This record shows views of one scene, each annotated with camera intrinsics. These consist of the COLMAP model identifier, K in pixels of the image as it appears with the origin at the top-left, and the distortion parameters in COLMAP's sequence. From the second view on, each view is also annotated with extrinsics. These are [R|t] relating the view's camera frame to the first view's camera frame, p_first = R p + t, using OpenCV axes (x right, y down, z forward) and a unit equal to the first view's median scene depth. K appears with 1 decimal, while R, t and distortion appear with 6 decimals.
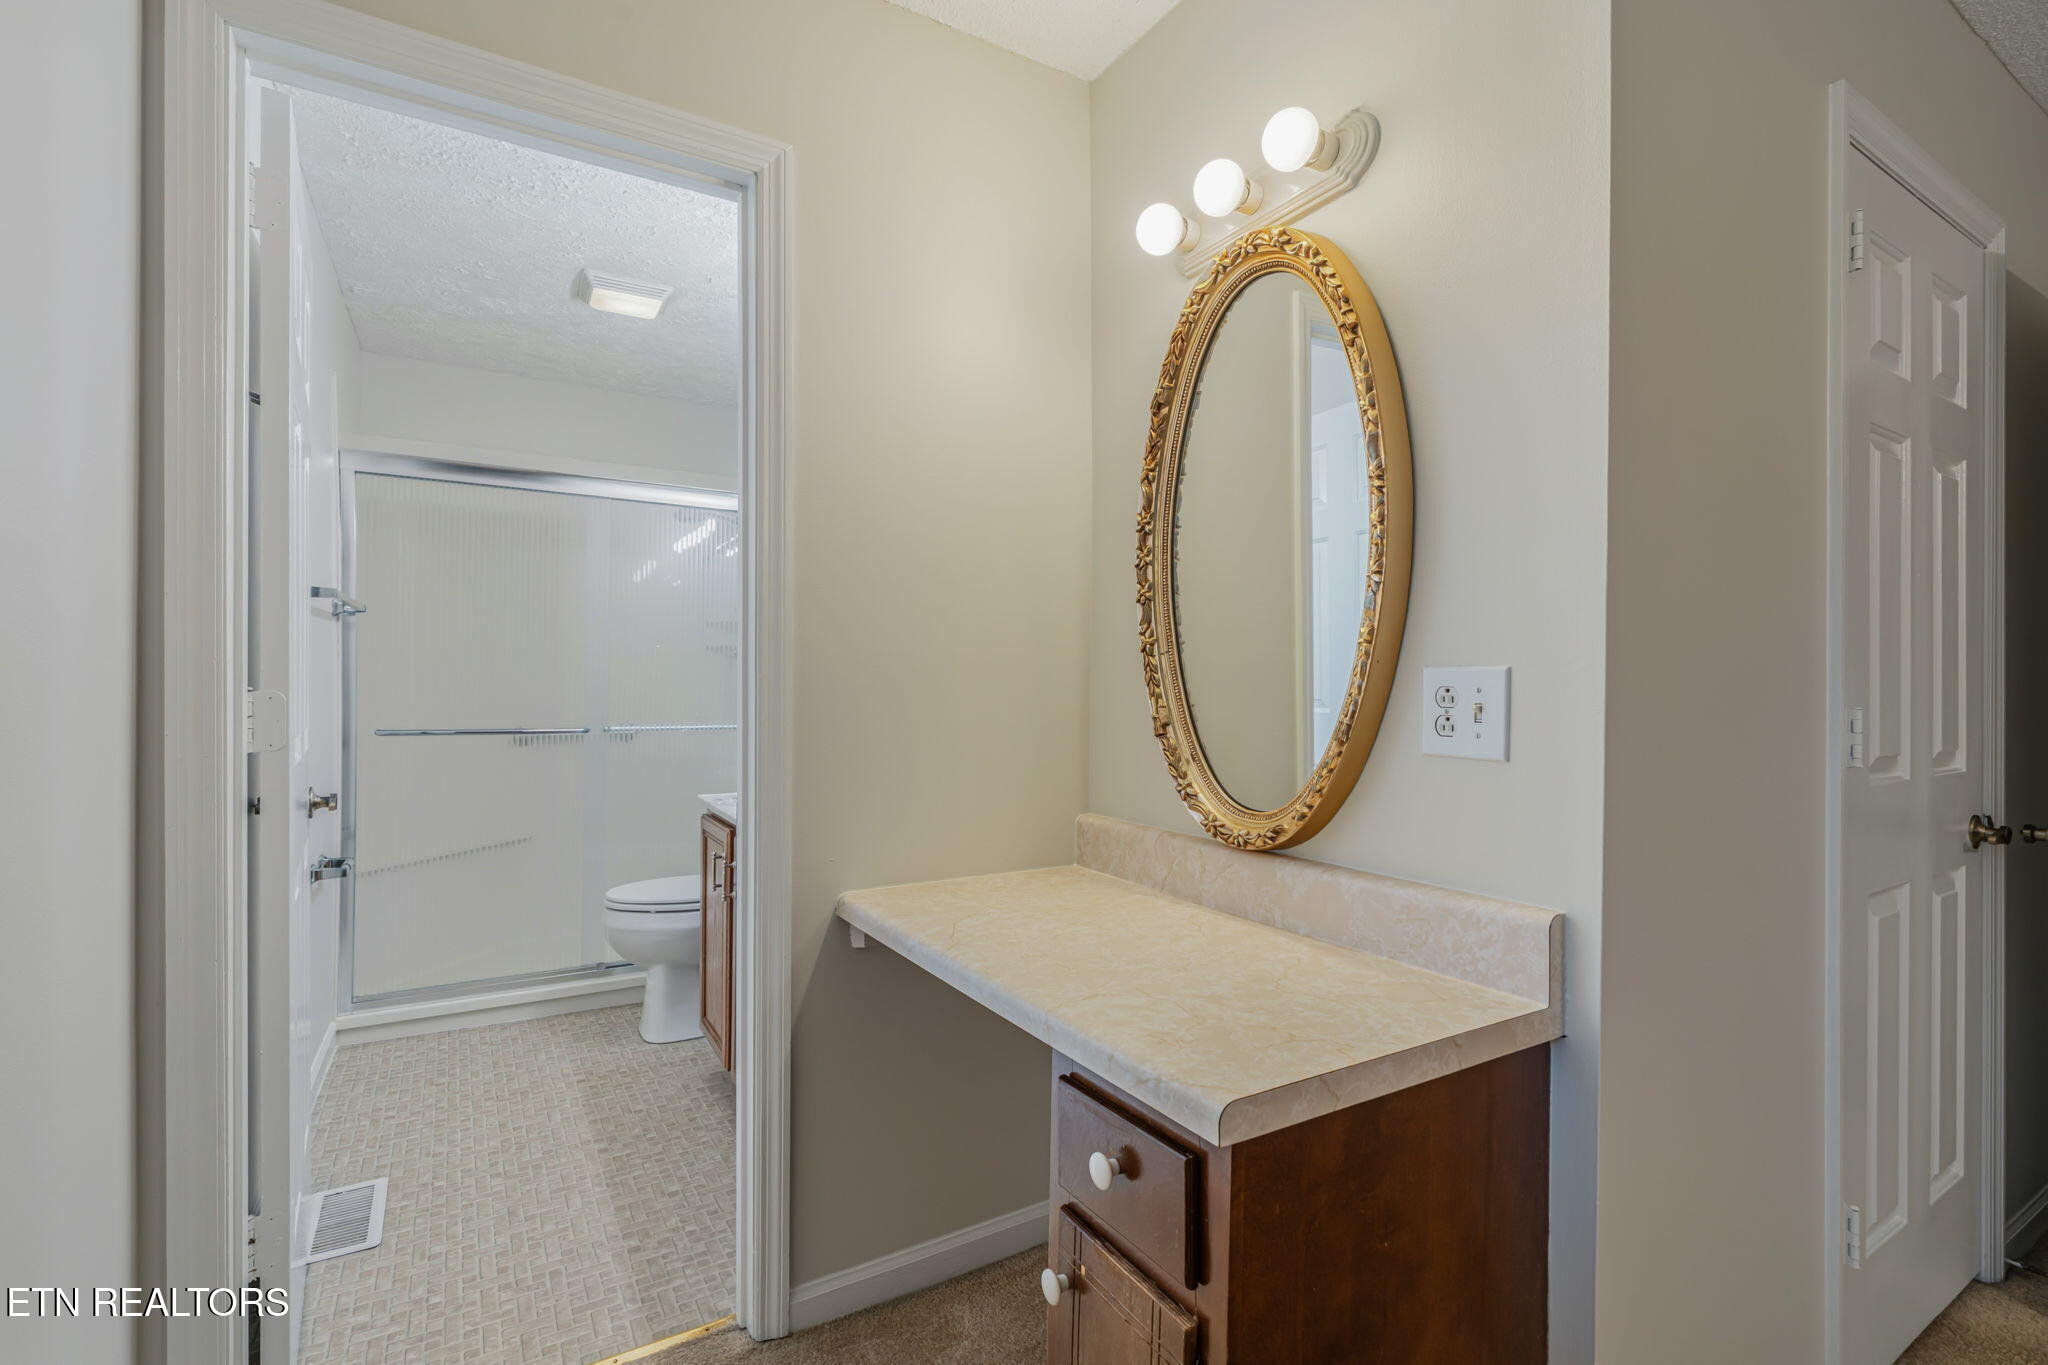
lens RADIAL K [[945.1, 0, 996.1], [0, 945.1, 683.9], [0, 0, 1]] dist [-0.005655, -0.000004]
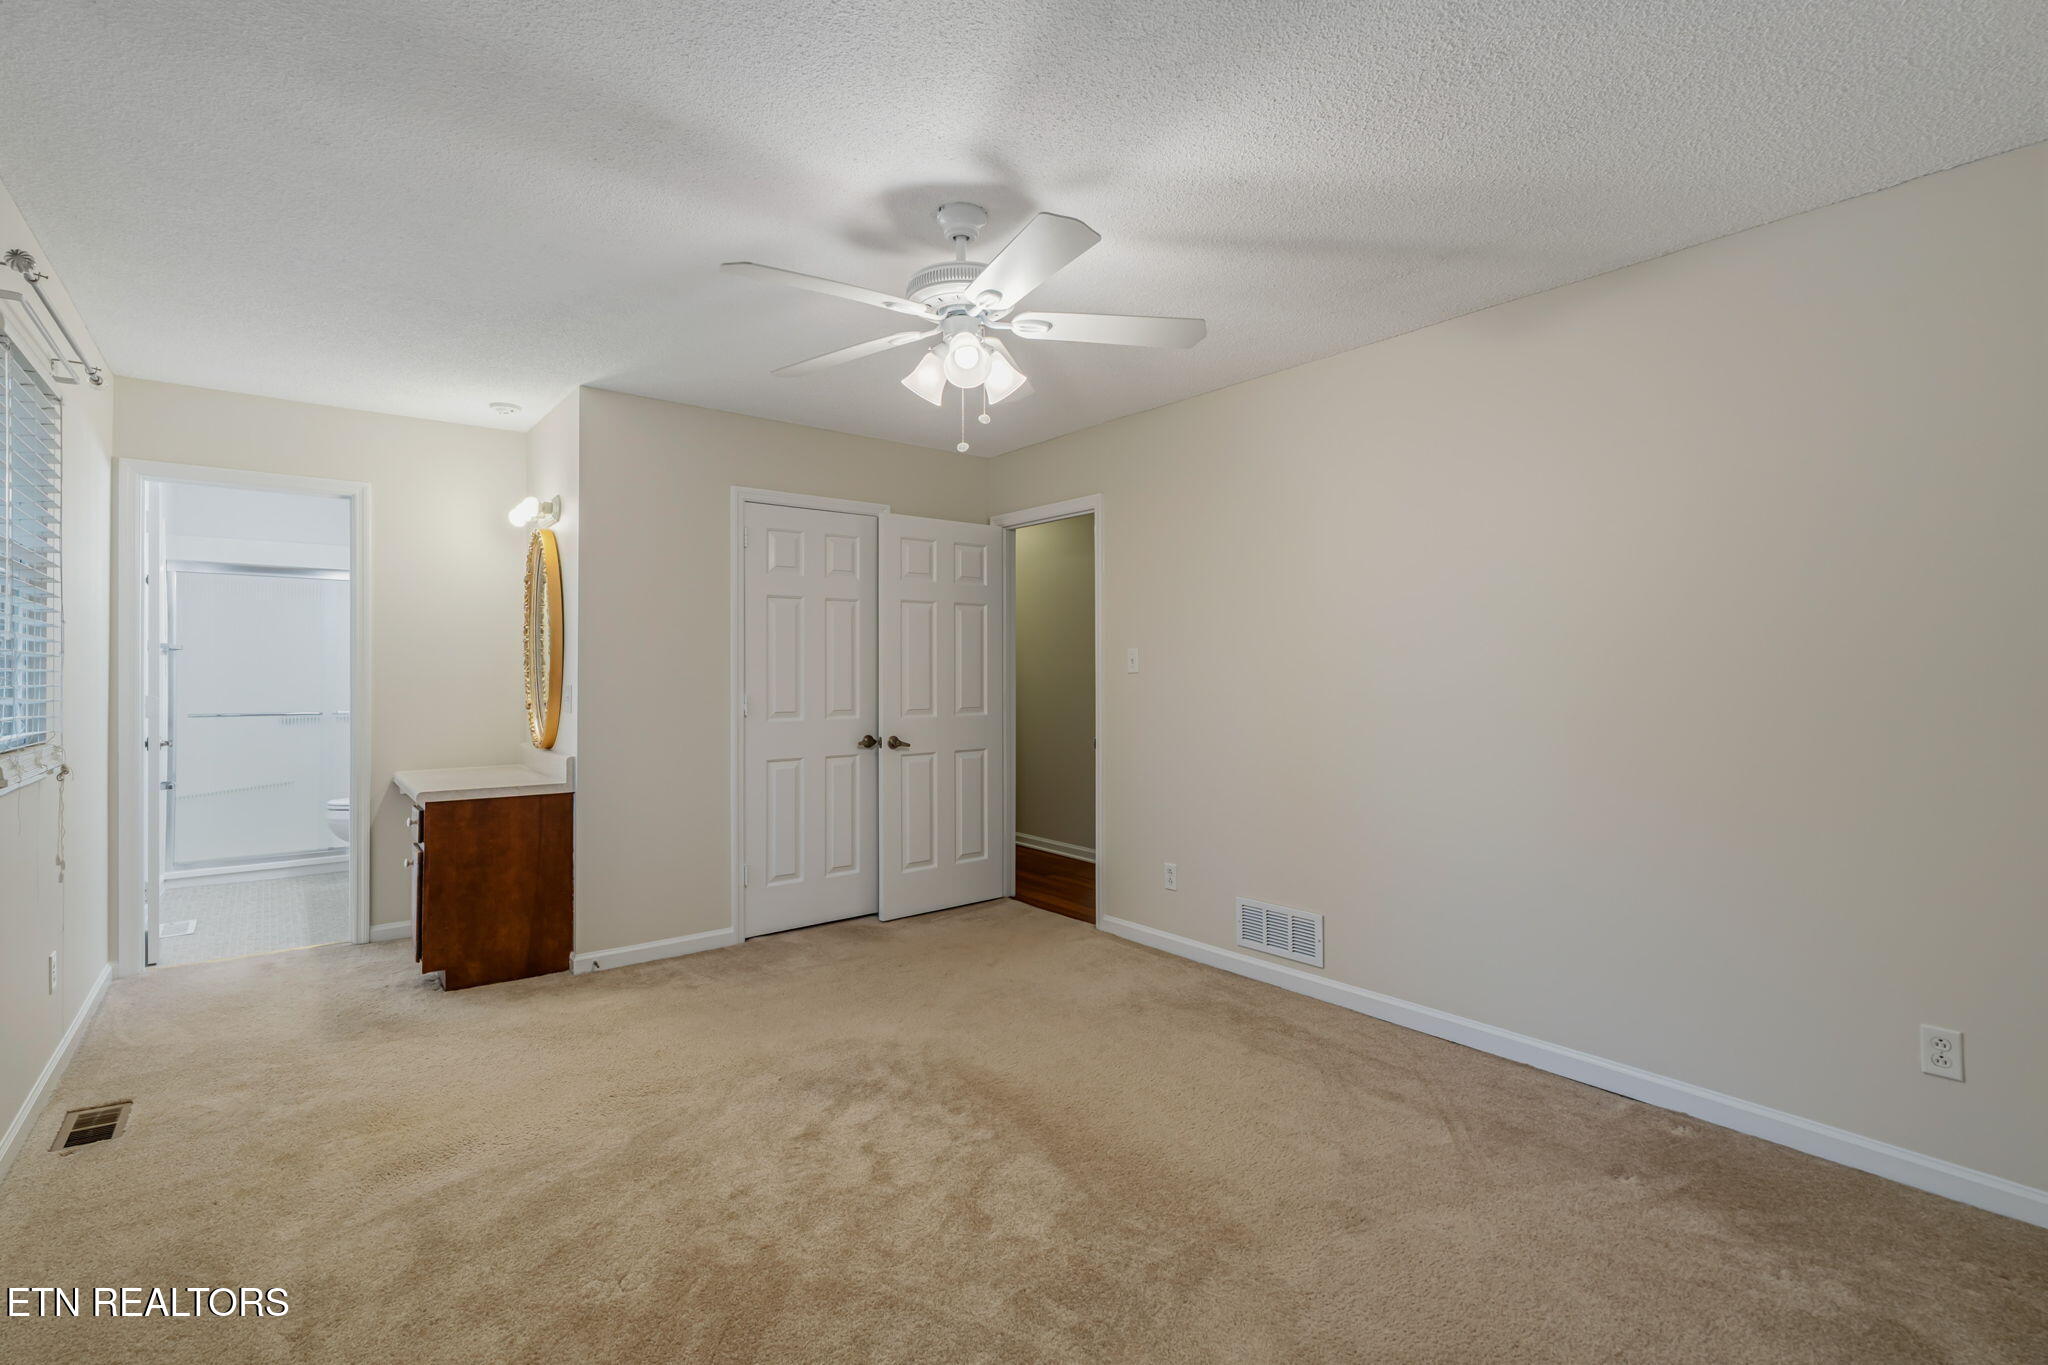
lens RADIAL K [[945.1, 0, 996.1], [0, 945.1, 683.9], [0, 0, 1]] dist [-0.005655, -0.000004]
pose [[0.991519, 0.000696, 0.129957, 1.052249], [-0.000853, 0.999999, 0.001155, -0.016595], [-0.129956, -0.001256, 0.991519, -1.625394]]
